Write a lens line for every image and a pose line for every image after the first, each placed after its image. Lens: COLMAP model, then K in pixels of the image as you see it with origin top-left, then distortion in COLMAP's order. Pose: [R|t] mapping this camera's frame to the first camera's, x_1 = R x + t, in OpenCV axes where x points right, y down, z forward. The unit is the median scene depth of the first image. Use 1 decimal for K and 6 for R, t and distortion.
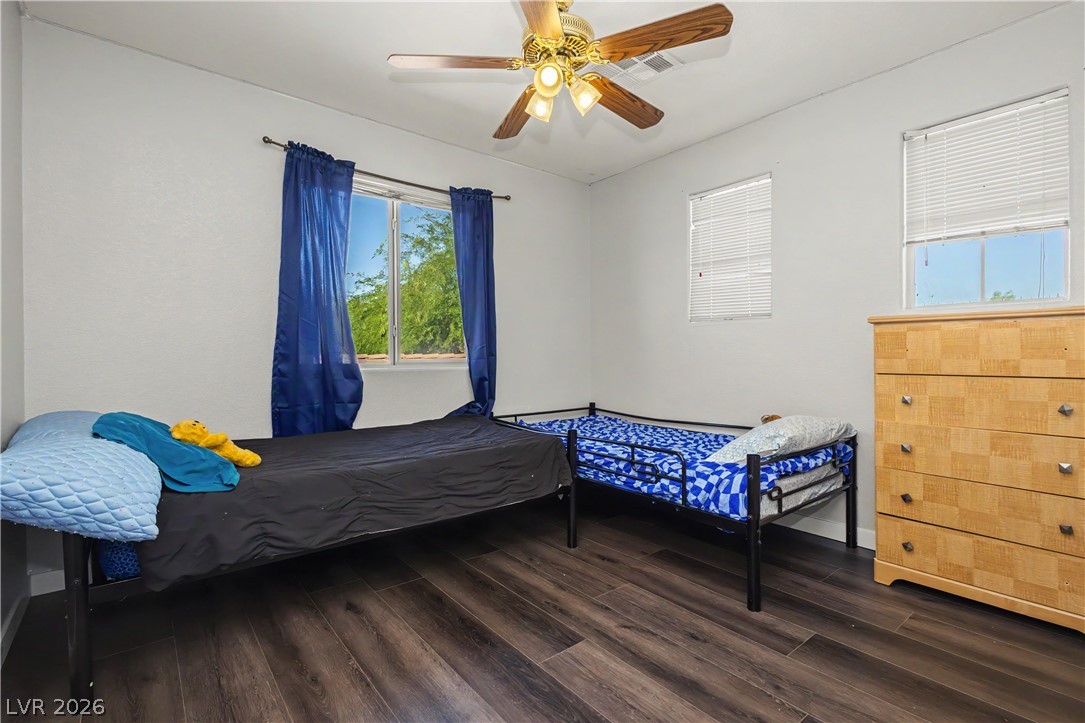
lens RADIAL K [[501.9, 0, 542.5], [0, 501.9, 361.5], [0, 0, 1]] dist [0.003206, 0.000447]
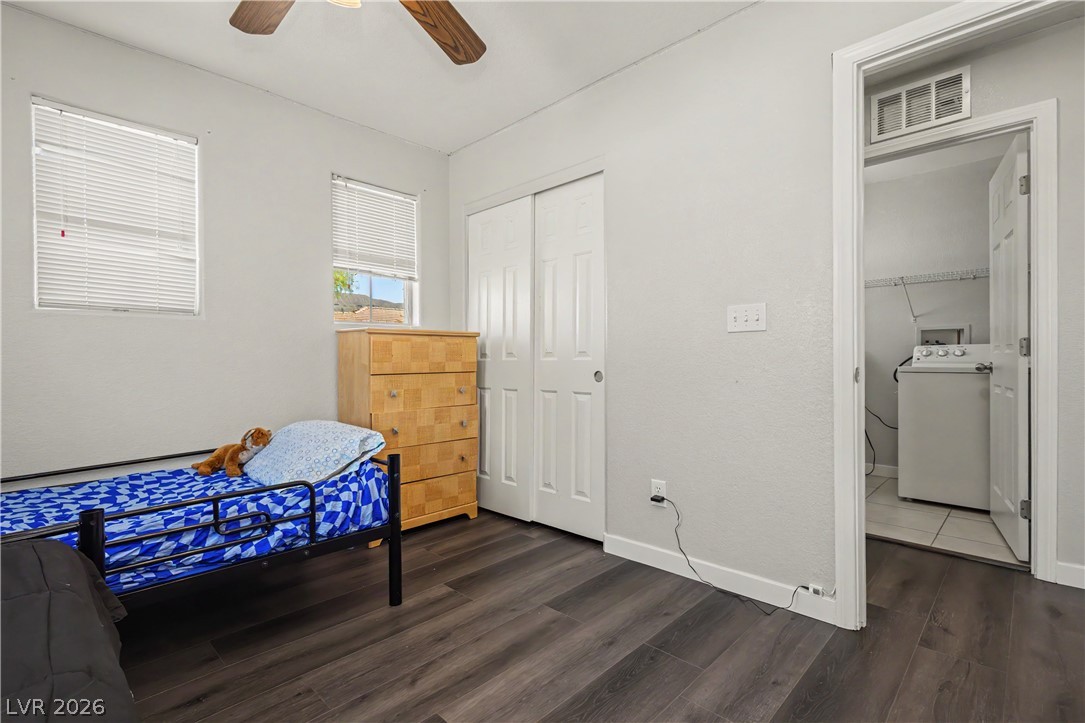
lens RADIAL K [[494.8, 0, 542.5], [0, 494.8, 368.1], [0, 0, 1]] dist [0.000814, -0.000098]
pose [[-0.119116, -0.009391, 0.992836, -0.581846], [0.025762, 0.999589, 0.012546, 0.003636], [-0.992546, 0.027072, -0.118825, 0.759046]]
